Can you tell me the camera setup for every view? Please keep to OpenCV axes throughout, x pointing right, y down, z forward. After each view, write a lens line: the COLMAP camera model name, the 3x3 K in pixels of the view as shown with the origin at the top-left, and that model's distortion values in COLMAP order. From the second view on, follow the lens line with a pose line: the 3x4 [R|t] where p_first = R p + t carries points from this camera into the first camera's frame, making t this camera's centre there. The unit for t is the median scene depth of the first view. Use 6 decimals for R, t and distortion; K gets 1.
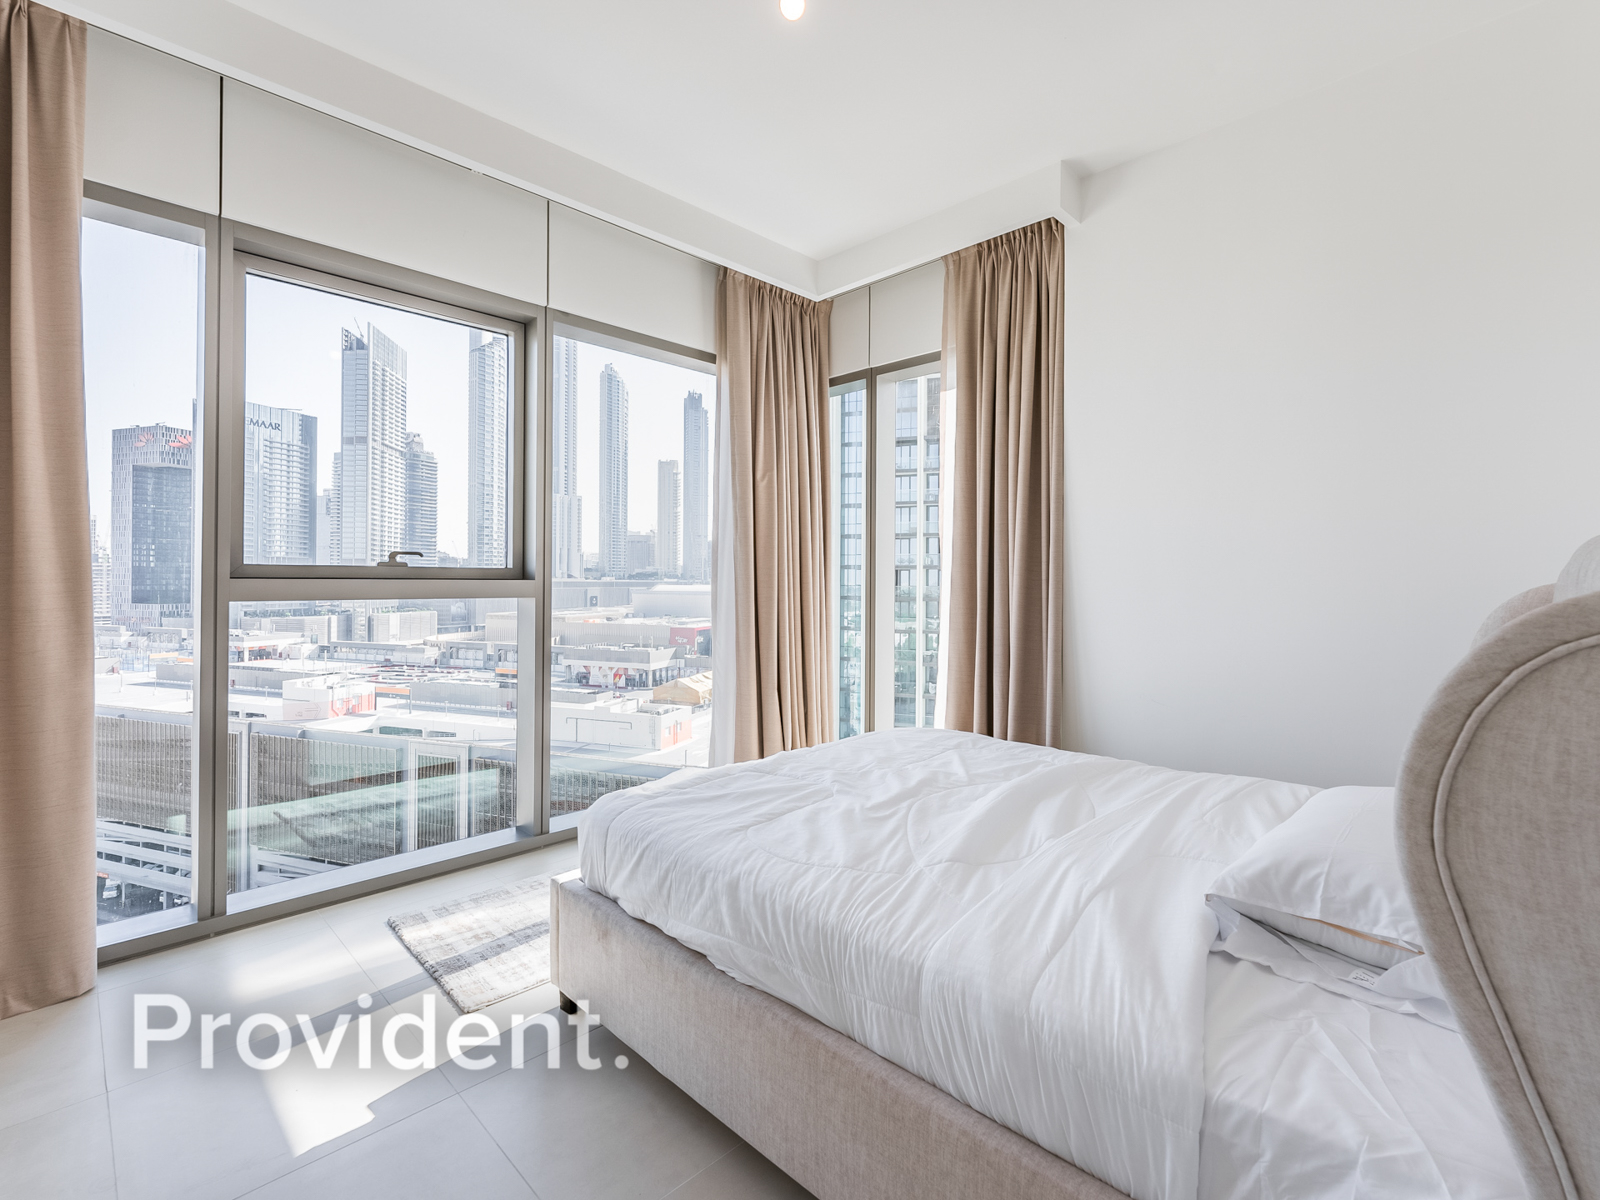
lens RADIAL K [[744.4, 0, 799.2], [0, 744.4, 576.1], [0, 0, 1]] dist [-0.000215, -0.000461]
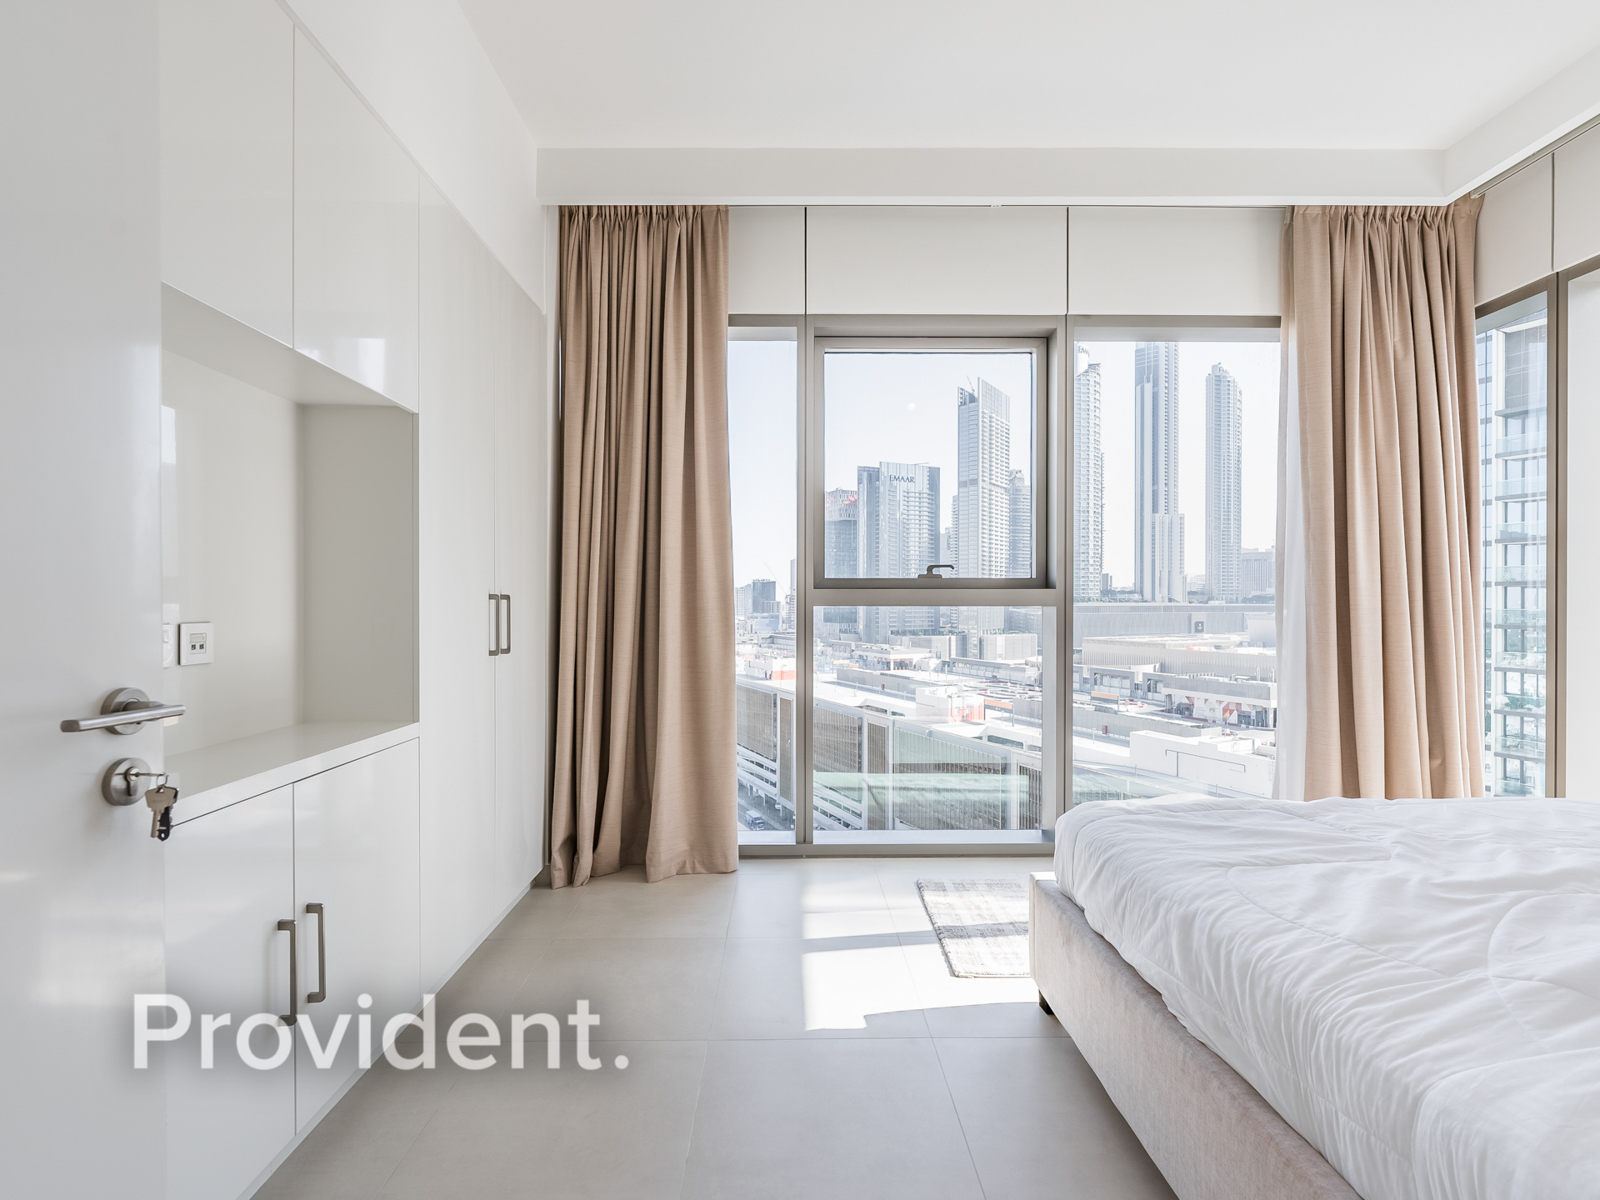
lens RADIAL K [[734.9, 0, 788.6], [0, 734.9, 604.3], [0, 0, 1]] dist [0.005622, -0.005200]
pose [[0.711982, -0.004135, -0.702186, 0.086767], [0.007598, 0.999969, 0.001816, 0.021601], [0.702157, -0.006628, 0.711992, 0.035509]]
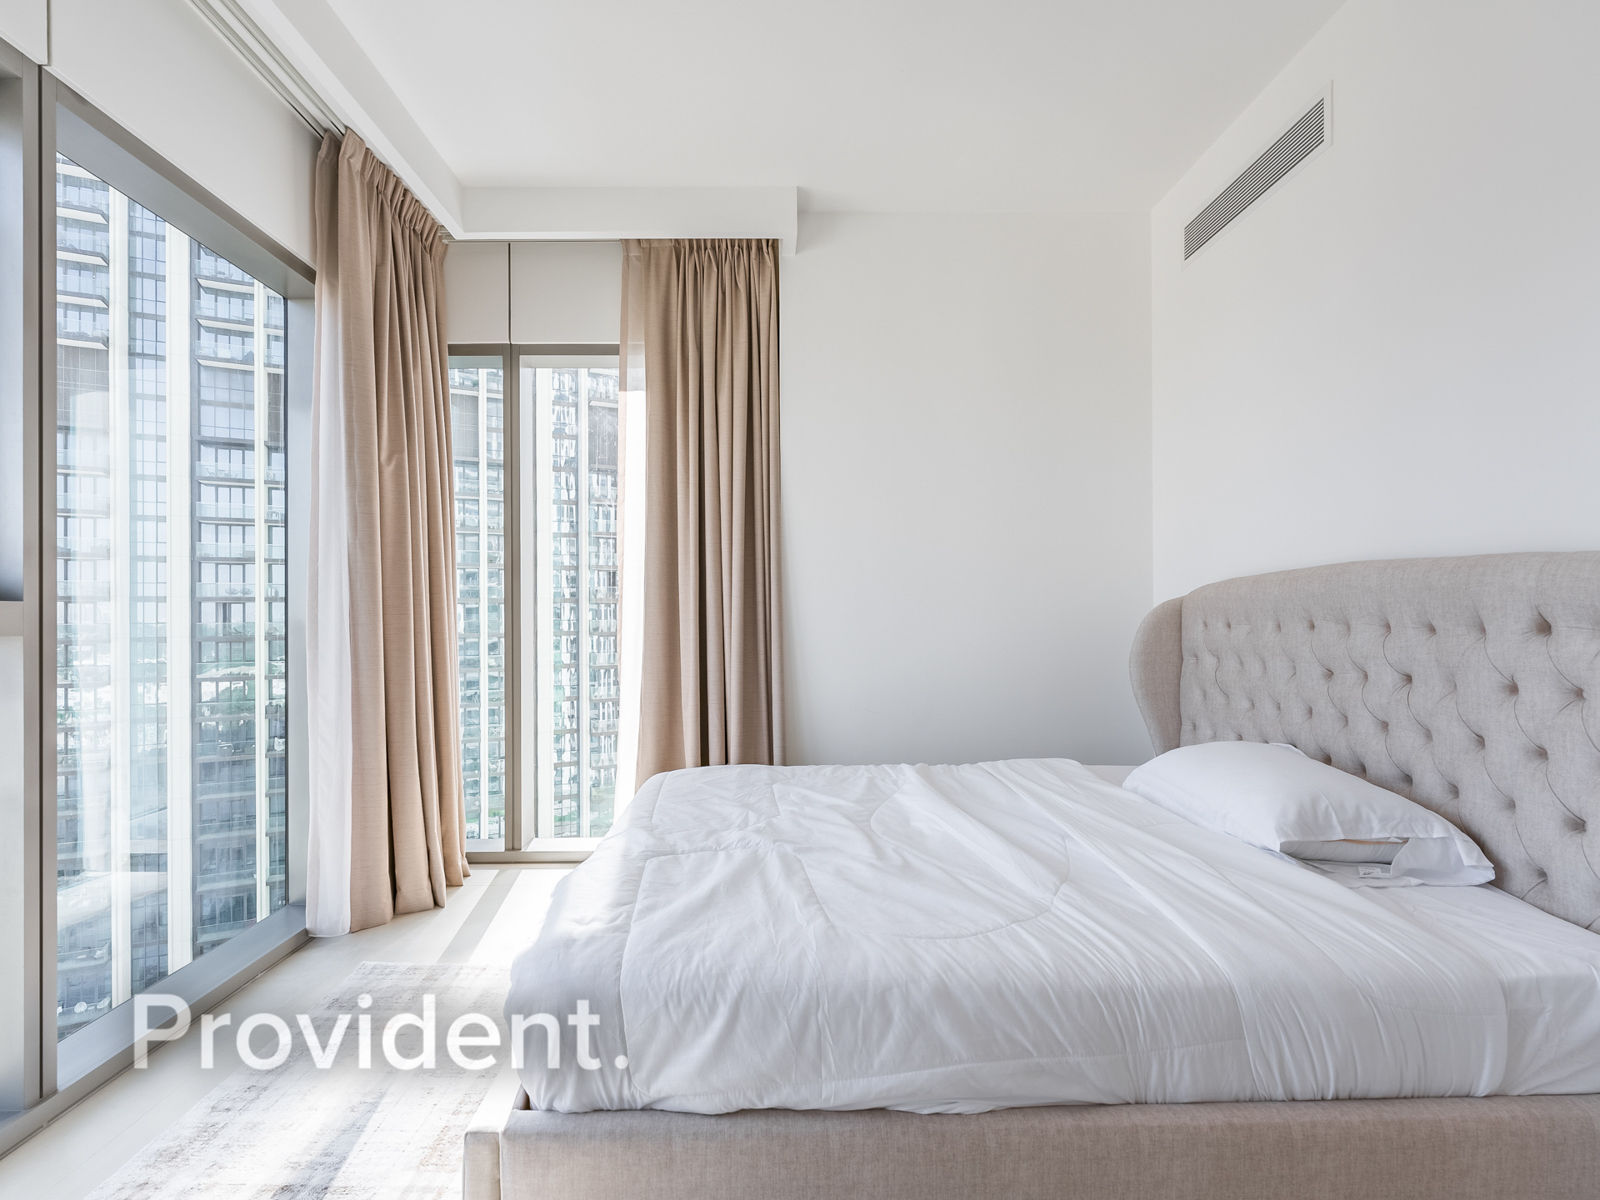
lens RADIAL K [[740.9, 0, 787.2], [0, 740.9, 603.6], [0, 0, 1]] dist [-0.000240, -0.001069]
pose [[0.701191, -0.000695, 0.712973, -0.346972], [0.006278, 0.999967, -0.005199, 0.013579], [-0.712946, 0.008121, 0.701172, 0.280626]]
